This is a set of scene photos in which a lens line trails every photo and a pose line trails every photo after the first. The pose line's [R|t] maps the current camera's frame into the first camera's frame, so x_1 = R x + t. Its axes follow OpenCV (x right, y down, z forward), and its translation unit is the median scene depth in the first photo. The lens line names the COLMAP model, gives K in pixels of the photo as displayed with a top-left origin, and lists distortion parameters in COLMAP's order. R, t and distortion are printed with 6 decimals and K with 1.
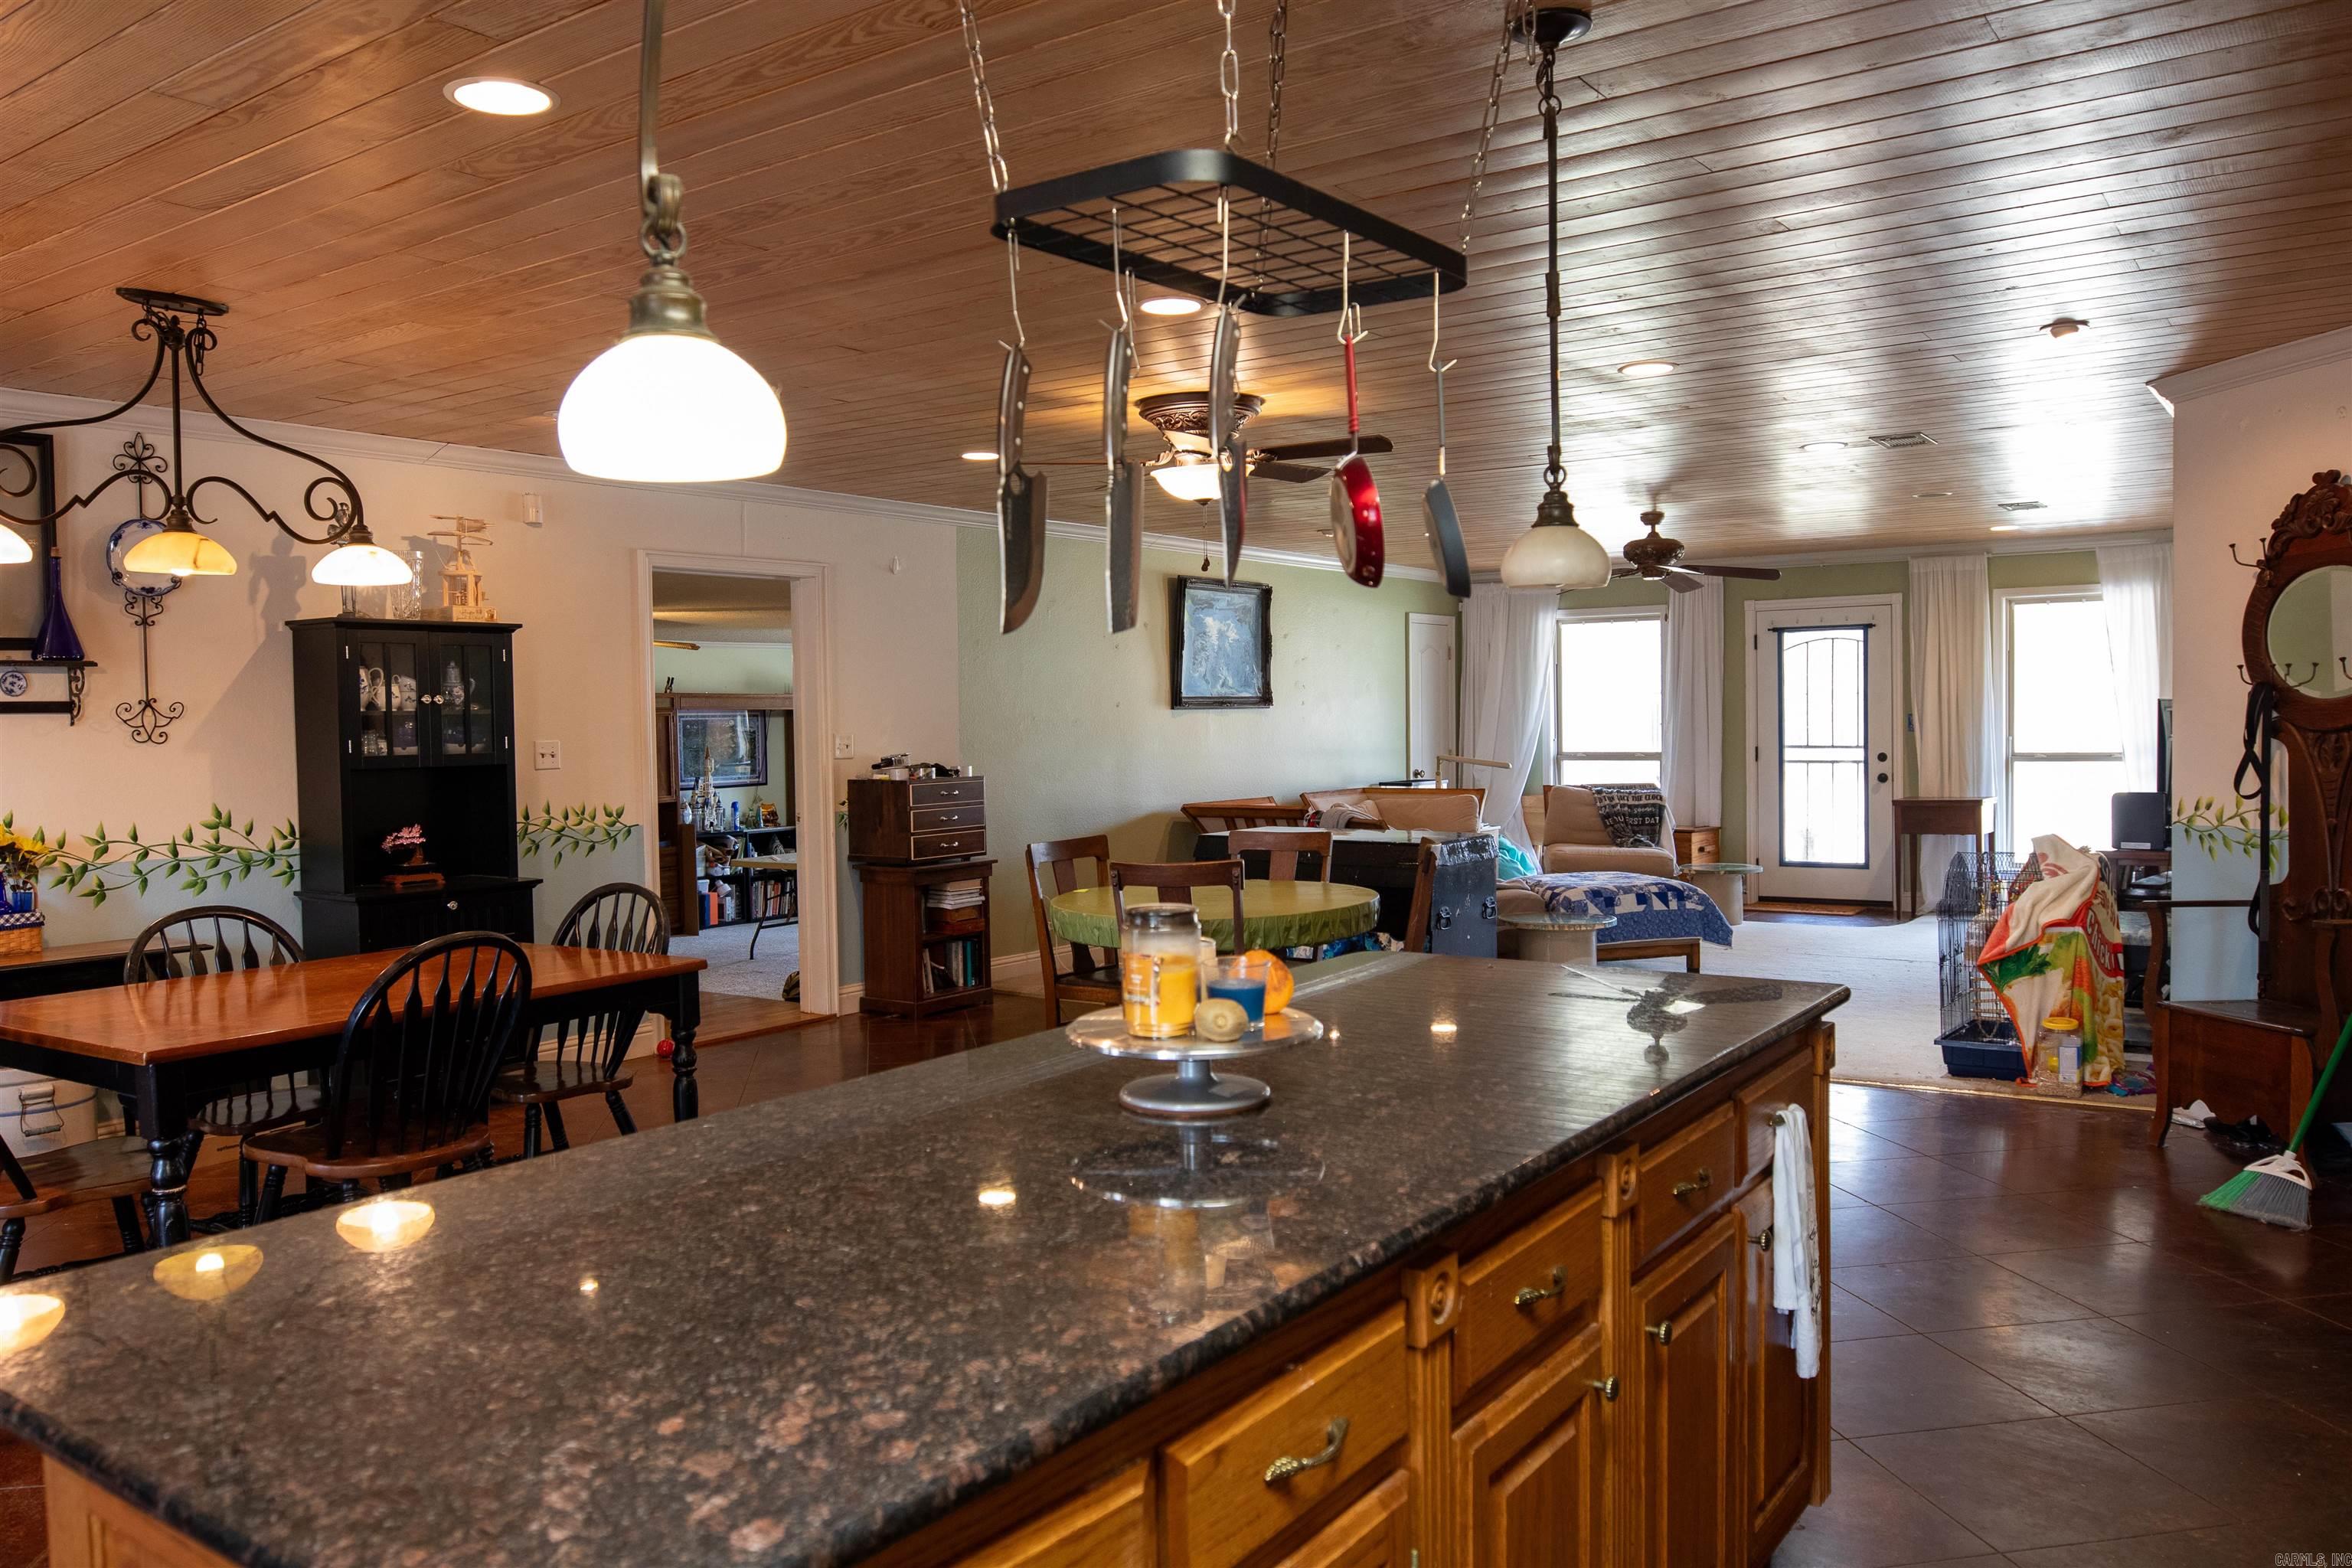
lens RADIAL K [[1741.8, 0, 1173.9], [0, 1741.8, 772.7], [0, 0, 1]] dist [-0.046908, 0.015671]
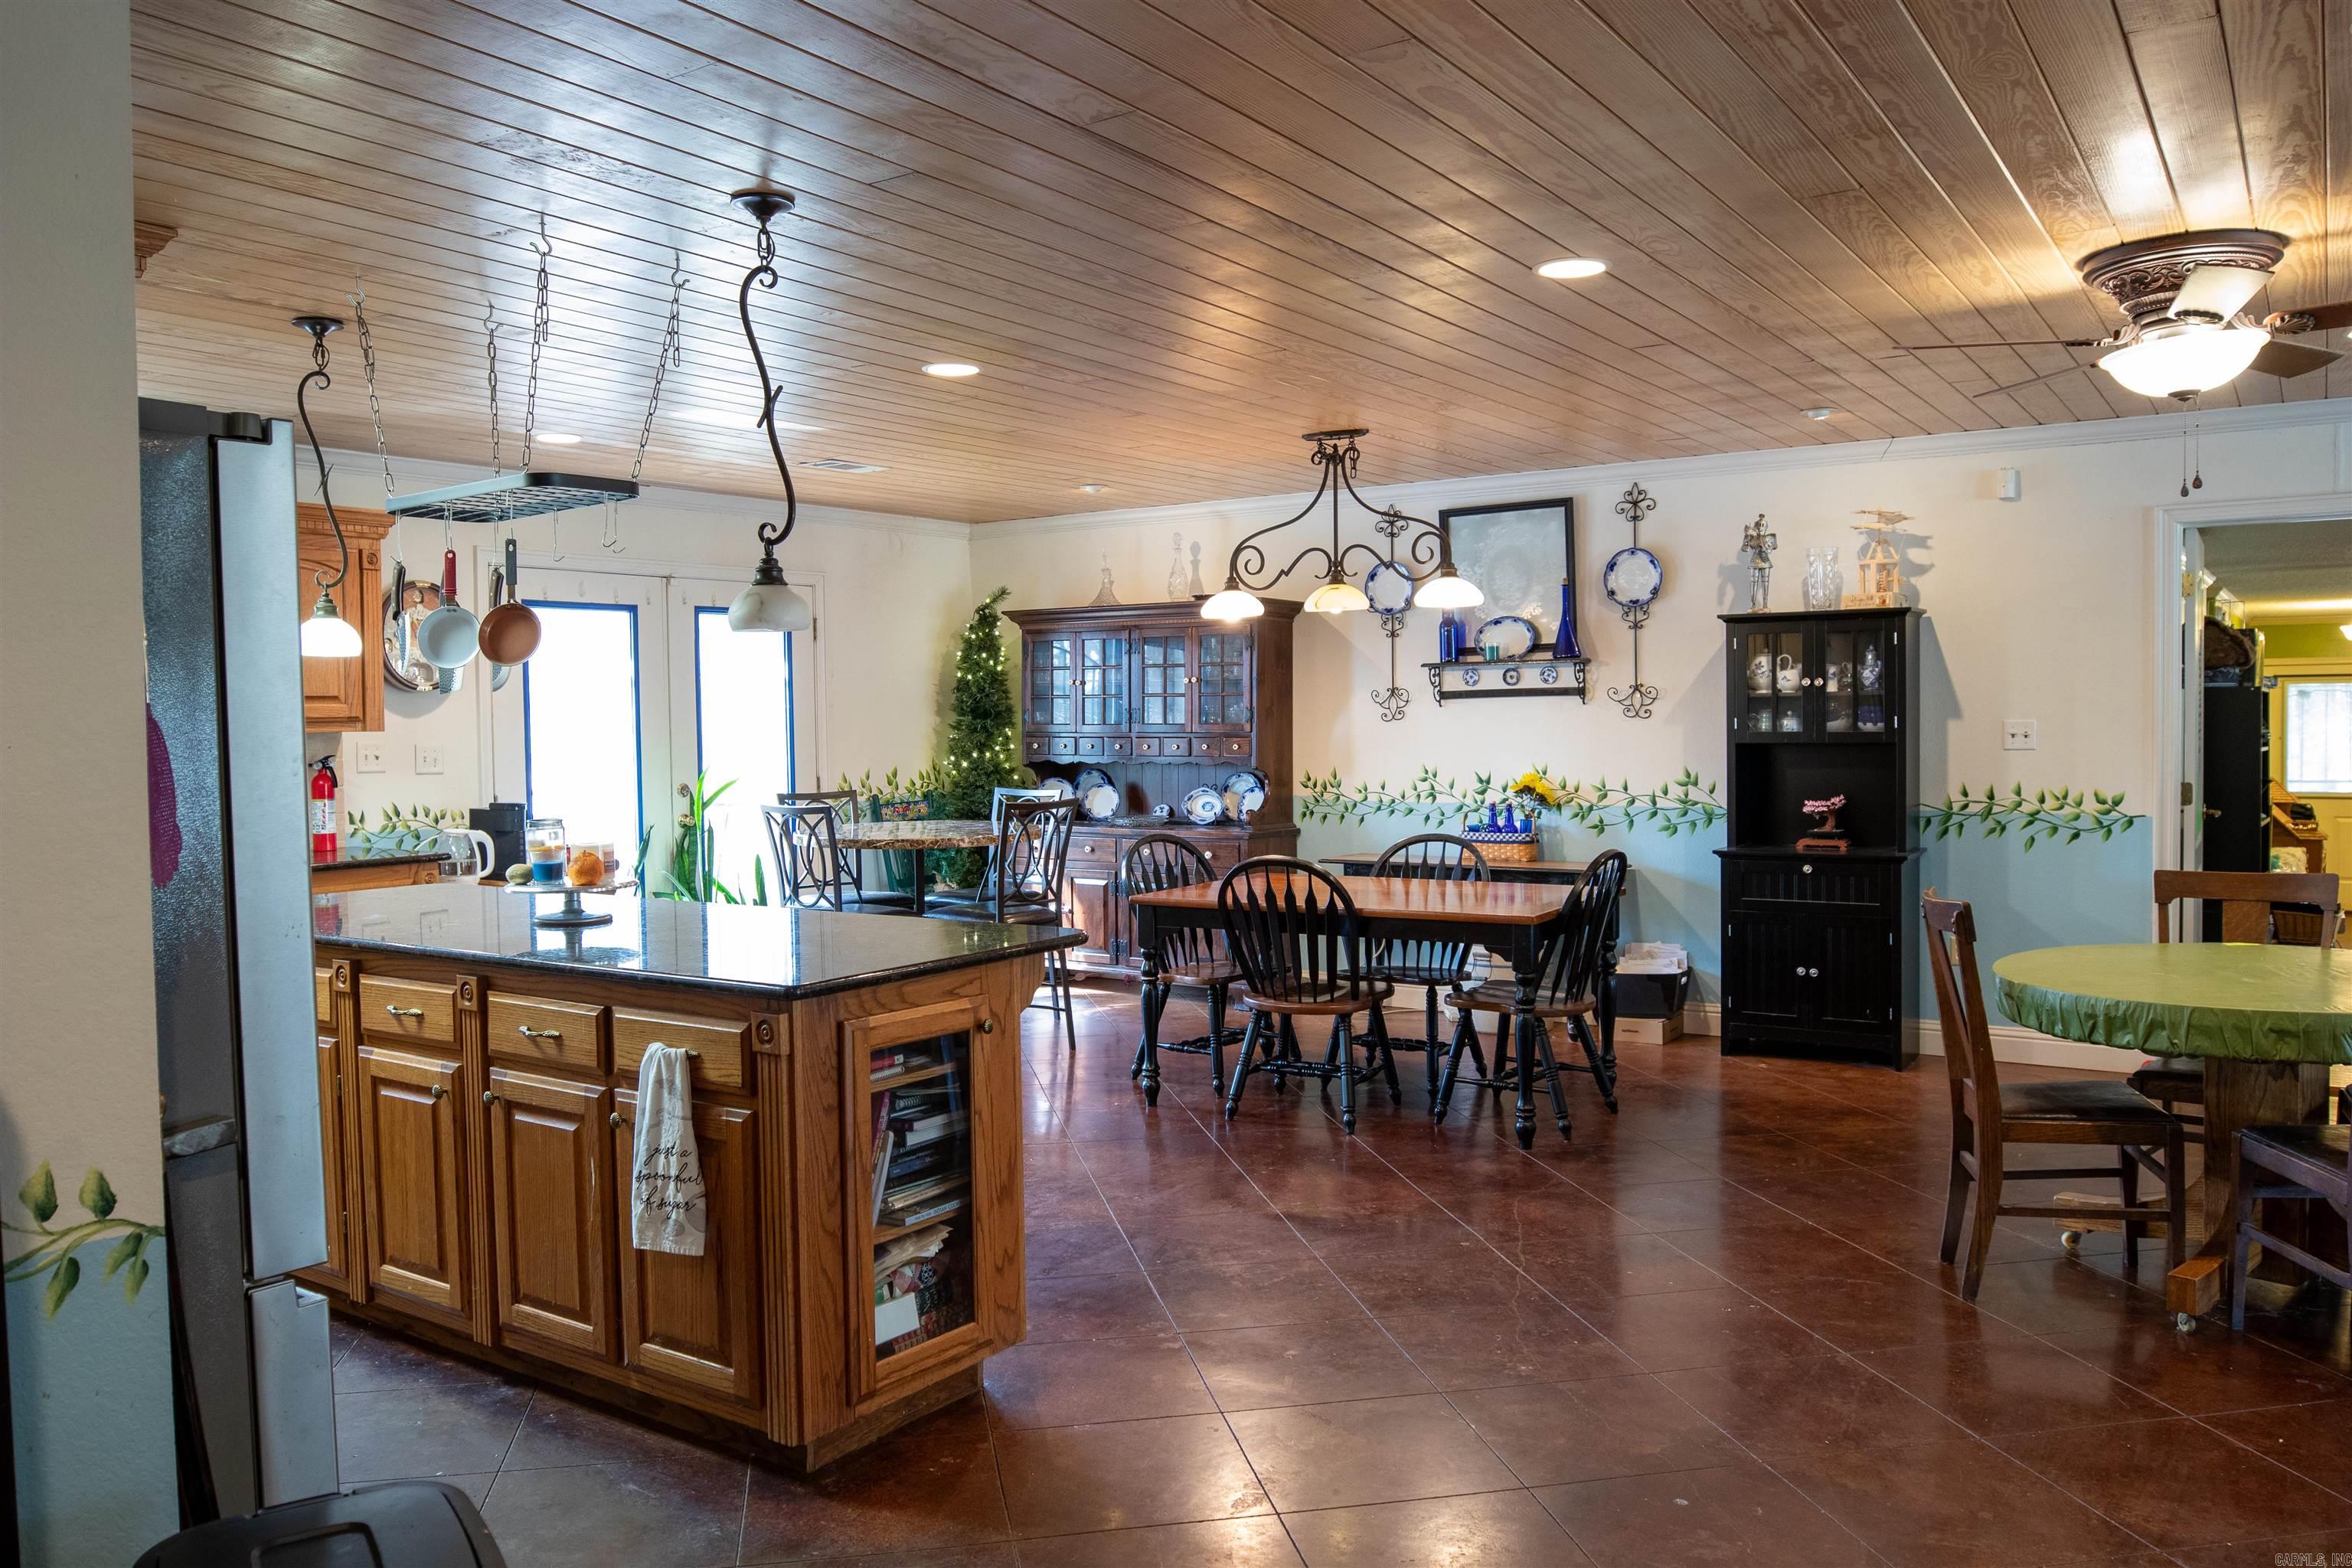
lens RADIAL K [[1741.8, 0, 1175.1], [0, 1741.8, 785.9], [0, 0, 1]] dist [-0.046908, 0.015671]
pose [[0.021633, 0.059255, -0.998008, 0.603526], [-0.017542, 0.998111, 0.058880, -0.030835], [0.999612, 0.016233, 0.022632, 0.507549]]
